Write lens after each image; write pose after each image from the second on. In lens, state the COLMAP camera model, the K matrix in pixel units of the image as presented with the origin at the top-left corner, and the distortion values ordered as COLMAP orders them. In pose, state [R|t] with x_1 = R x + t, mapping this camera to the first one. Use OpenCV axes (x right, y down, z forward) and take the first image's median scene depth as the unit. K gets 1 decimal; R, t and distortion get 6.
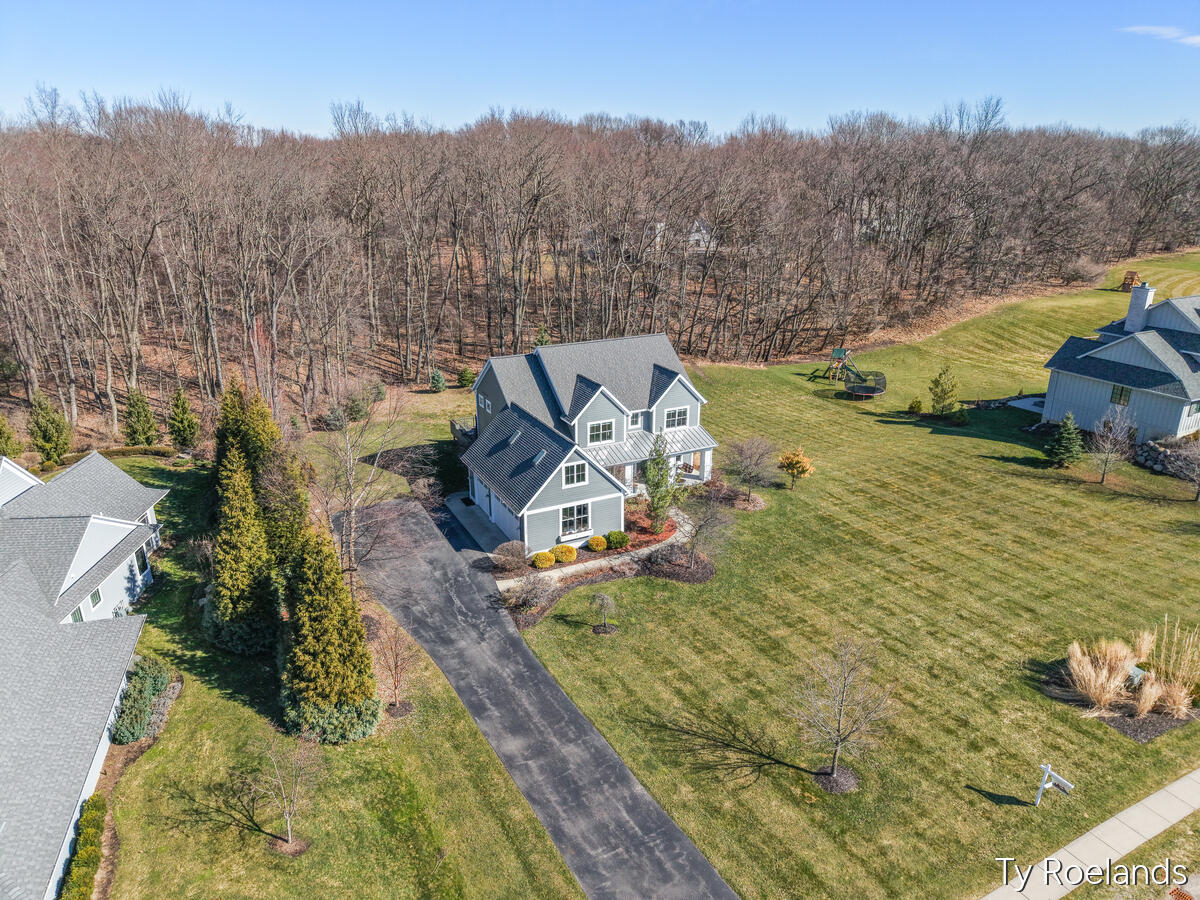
lens RADIAL K [[817.9, 0, 601.4], [0, 817.9, 443.6], [0, 0, 1]] dist [0.006054, -0.009705]
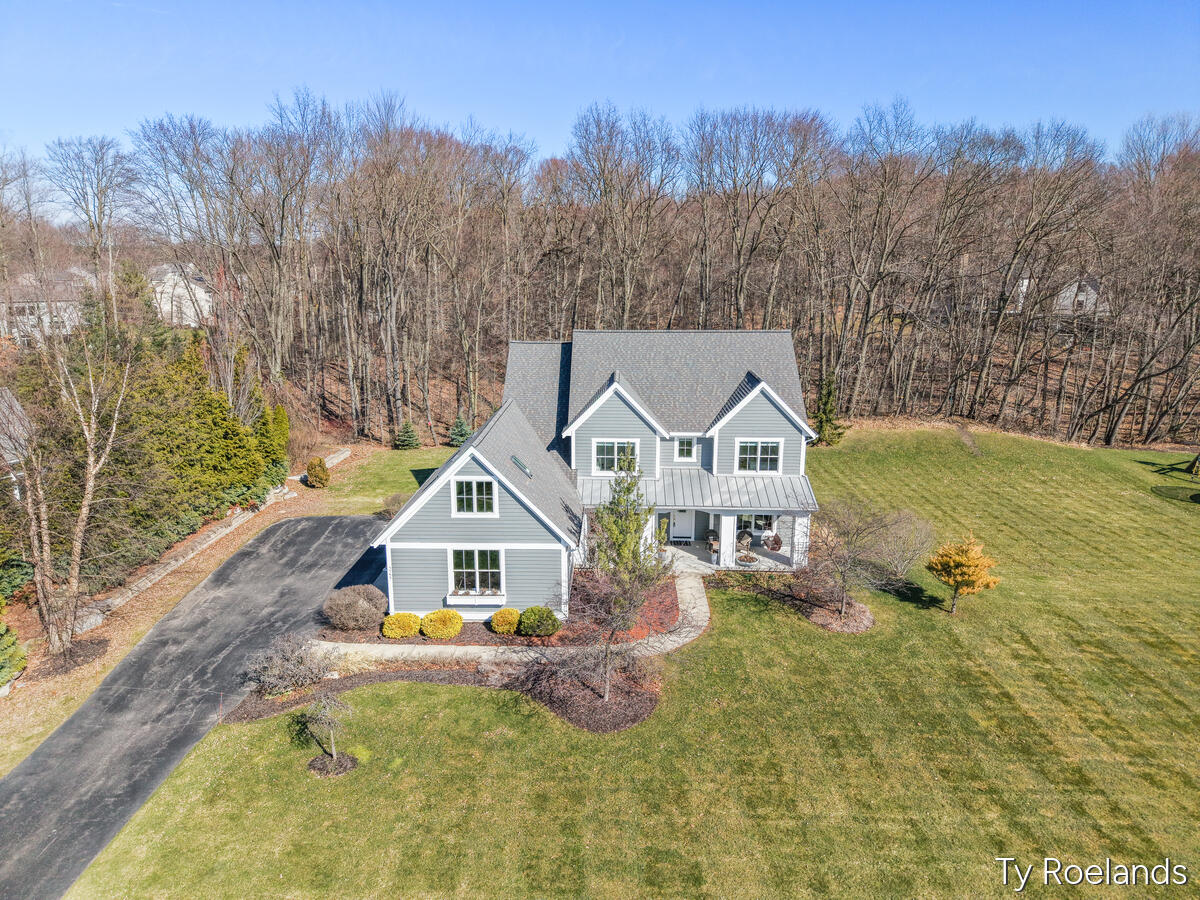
lens RADIAL K [[817.9, 0, 605.7], [0, 817.9, 439.1], [0, 0, 1]] dist [0.006054, -0.009705]
pose [[0.880512, 0.108476, -0.461445, 0.285578], [-0.160659, 0.984140, -0.075214, 0.021580], [0.445968, 0.140362, 0.883975, 0.427920]]
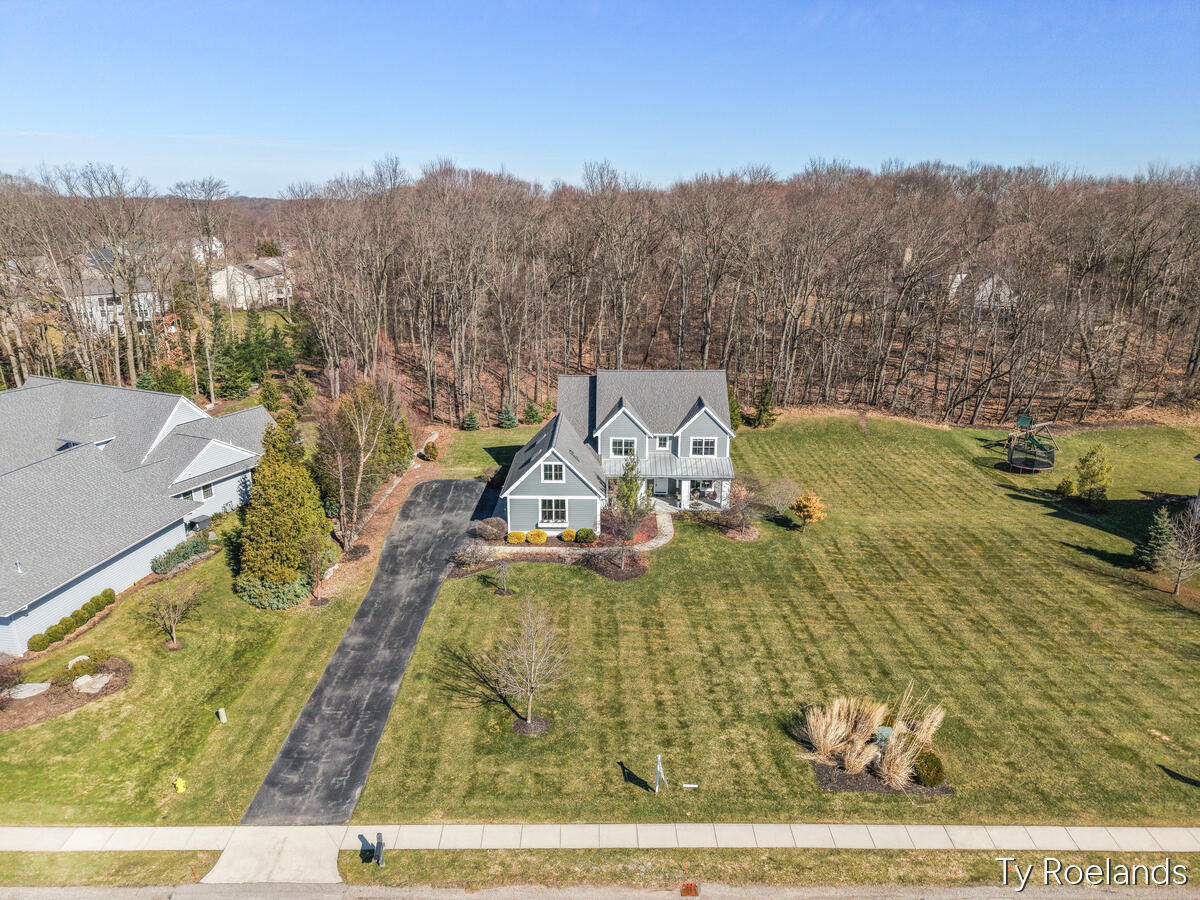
lens RADIAL K [[817.9, 0, 599.8], [0, 817.9, 441.3], [0, 0, 1]] dist [0.006054, -0.009705]
pose [[0.883500, 0.135230, -0.448487, 0.480539], [-0.158928, 0.987170, -0.015425, 0.000043], [0.440646, 0.084905, 0.893656, -0.036461]]
